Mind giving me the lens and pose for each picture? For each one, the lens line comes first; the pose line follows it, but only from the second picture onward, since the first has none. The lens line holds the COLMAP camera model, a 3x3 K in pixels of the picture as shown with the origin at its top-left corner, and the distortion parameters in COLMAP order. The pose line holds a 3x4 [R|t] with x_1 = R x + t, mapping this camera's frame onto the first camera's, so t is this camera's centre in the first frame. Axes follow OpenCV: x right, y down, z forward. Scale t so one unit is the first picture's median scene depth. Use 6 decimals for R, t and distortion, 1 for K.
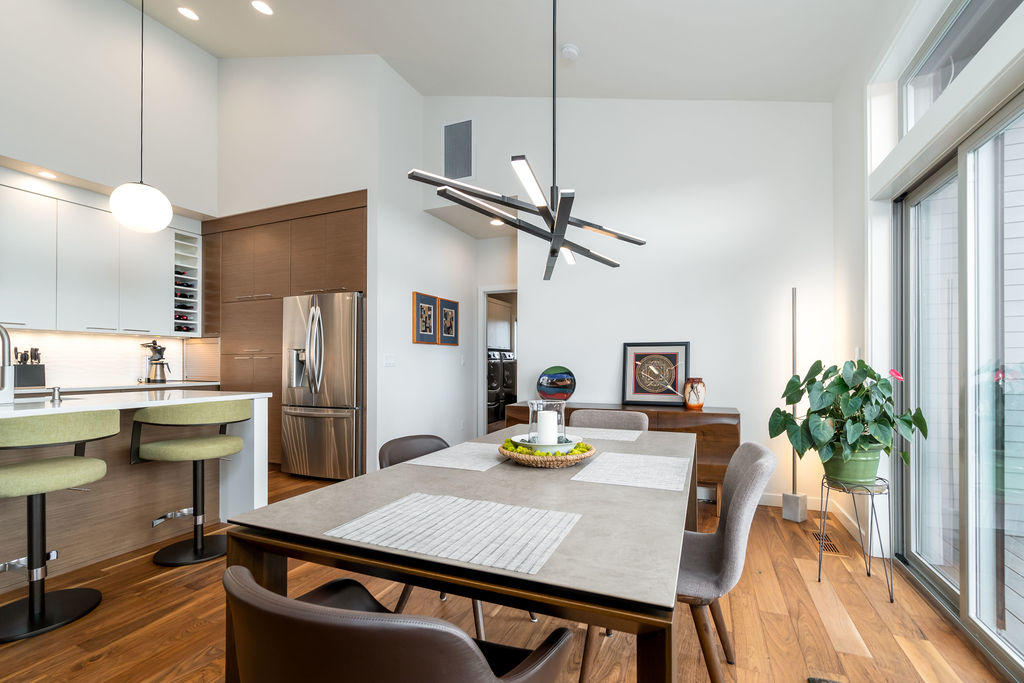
lens RADIAL K [[445.7, 0, 516.7], [0, 445.7, 363.4], [0, 0, 1]] dist [0.001944, 0.000292]
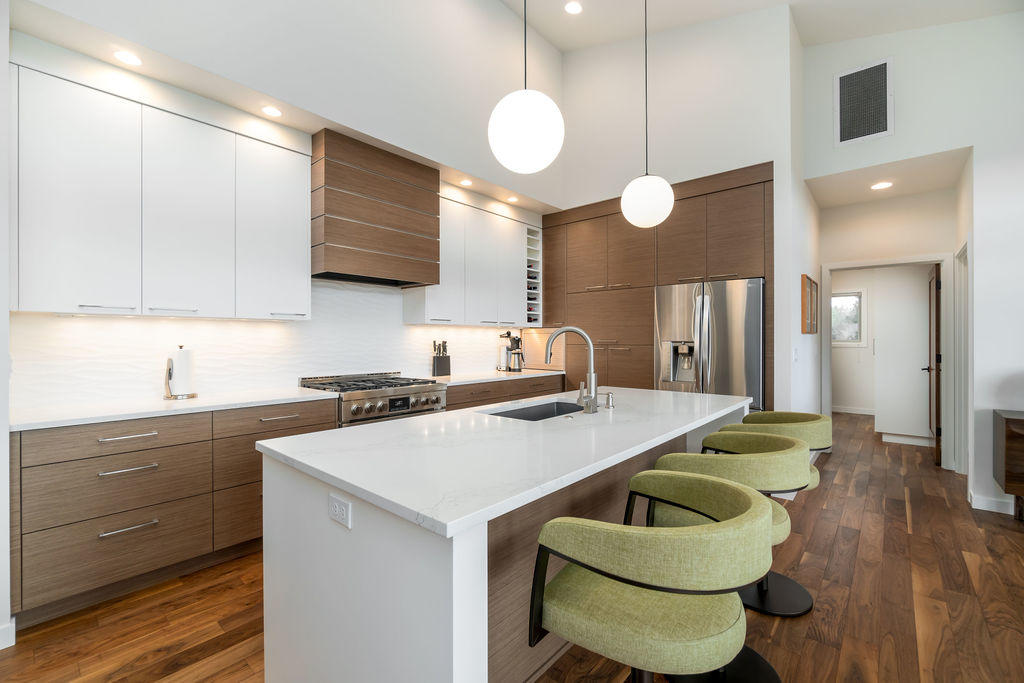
lens RADIAL K [[422.1, 0, 512.0], [0, 422.1, 341.5], [0, 0, 1]] dist [-0.023877, 0.000108]
pose [[0.947777, 0.003316, -0.318917, -0.492530], [-0.001293, 0.999978, 0.006556, -0.033822], [0.318931, -0.005801, 0.947760, 0.050565]]
